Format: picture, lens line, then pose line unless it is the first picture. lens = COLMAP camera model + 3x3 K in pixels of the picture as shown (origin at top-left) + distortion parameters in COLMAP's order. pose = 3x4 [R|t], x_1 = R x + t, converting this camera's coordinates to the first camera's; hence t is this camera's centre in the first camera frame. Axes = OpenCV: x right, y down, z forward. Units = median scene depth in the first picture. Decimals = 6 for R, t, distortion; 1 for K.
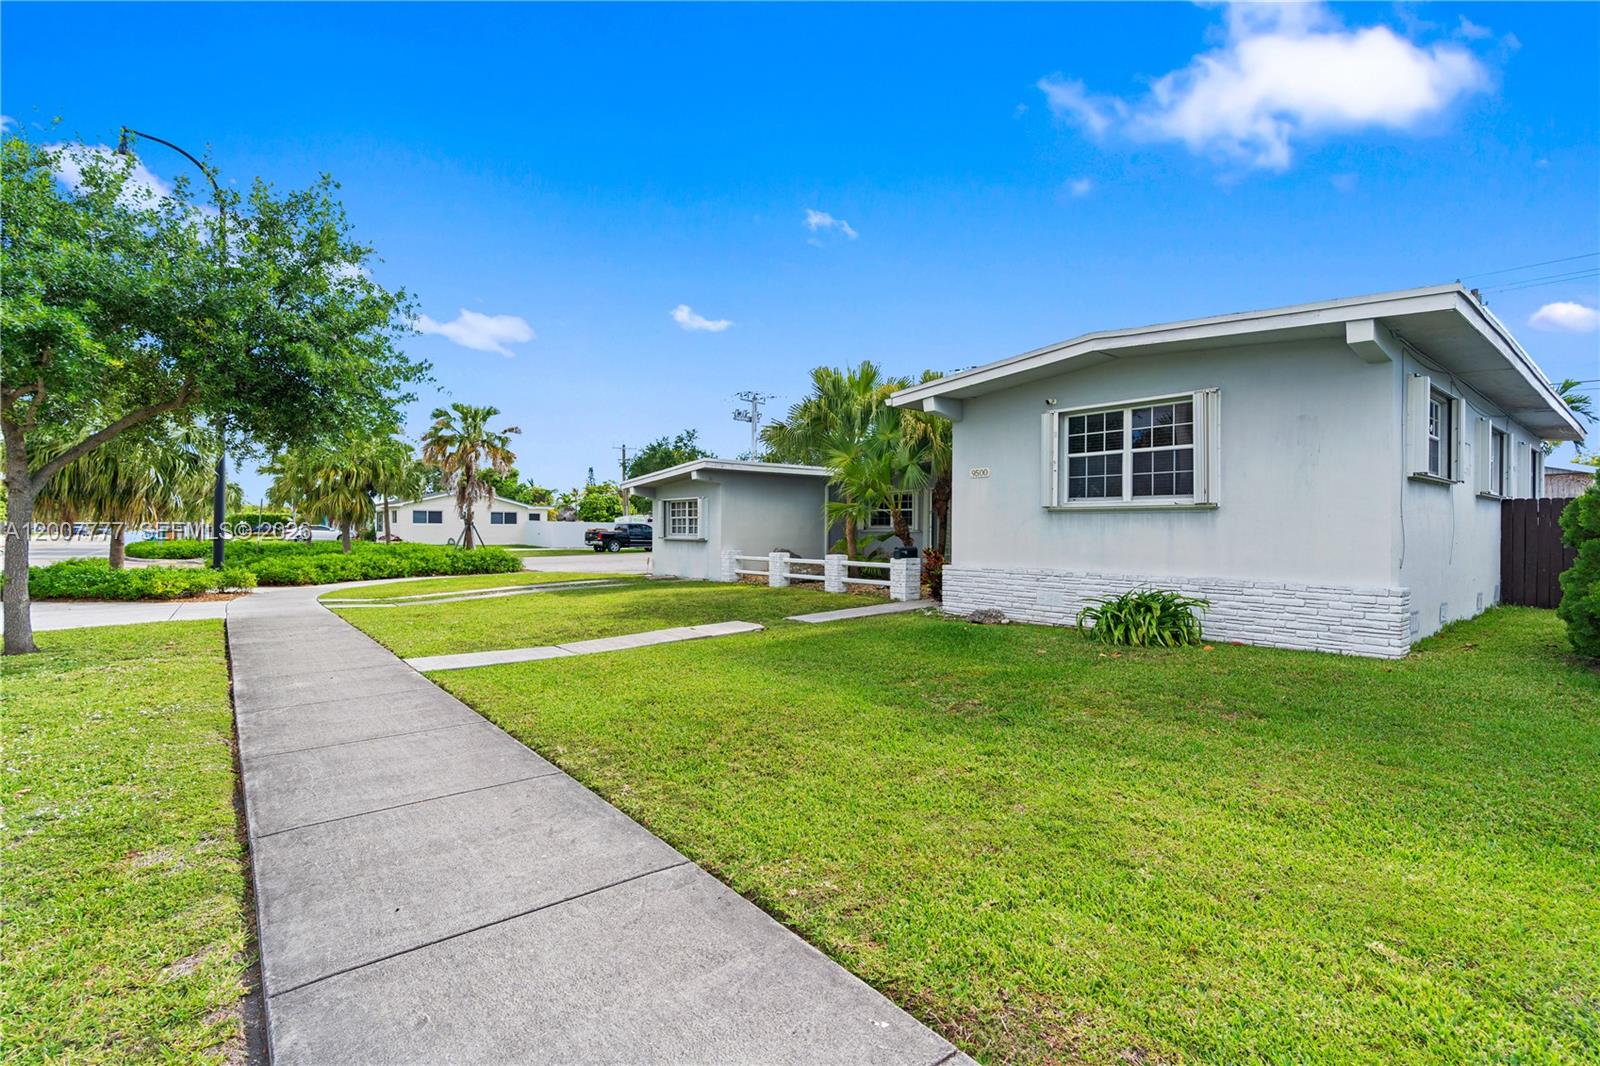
lens RADIAL K [[727.5, 0, 802.4], [0, 727.5, 530.0], [0, 0, 1]] dist [-0.006990, -0.000217]
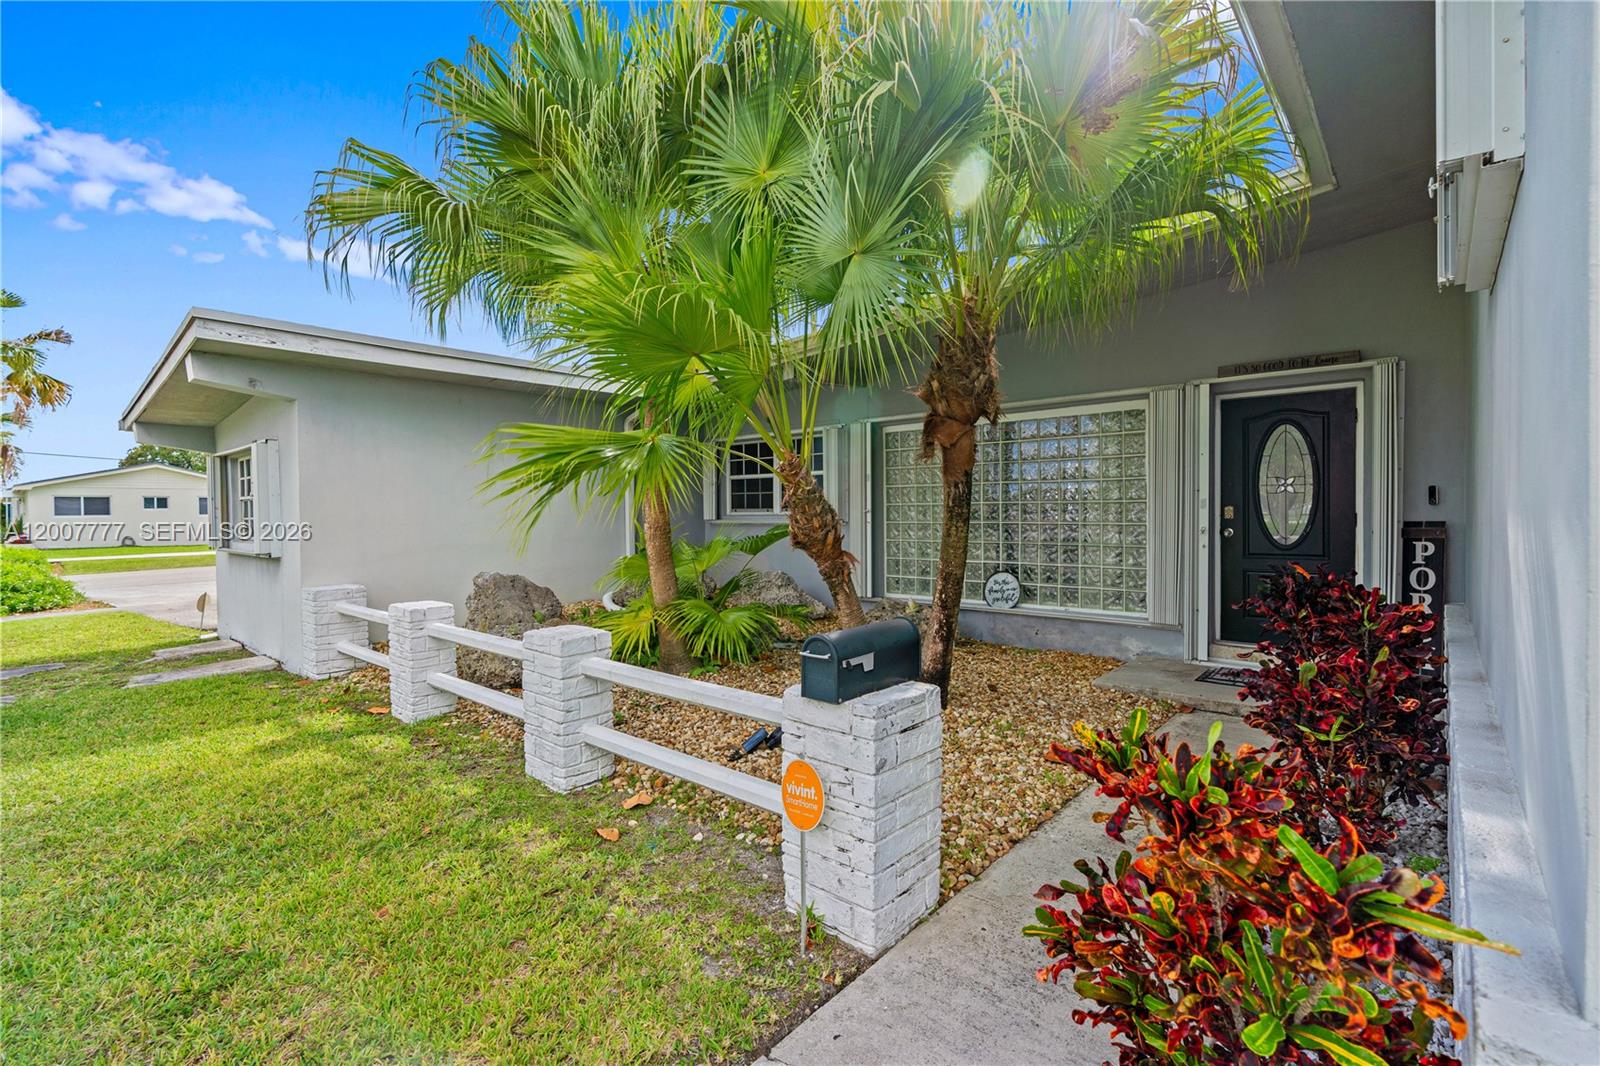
lens RADIAL K [[727.5, 0, 802.4], [0, 727.5, 530.0], [0, 0, 1]] dist [-0.006990, -0.000217]
pose [[0.987346, -0.019818, 0.157335, 0.073504], [0.016050, 0.999554, 0.025182, -0.004911], [-0.157763, -0.022338, 0.987224, 0.608418]]
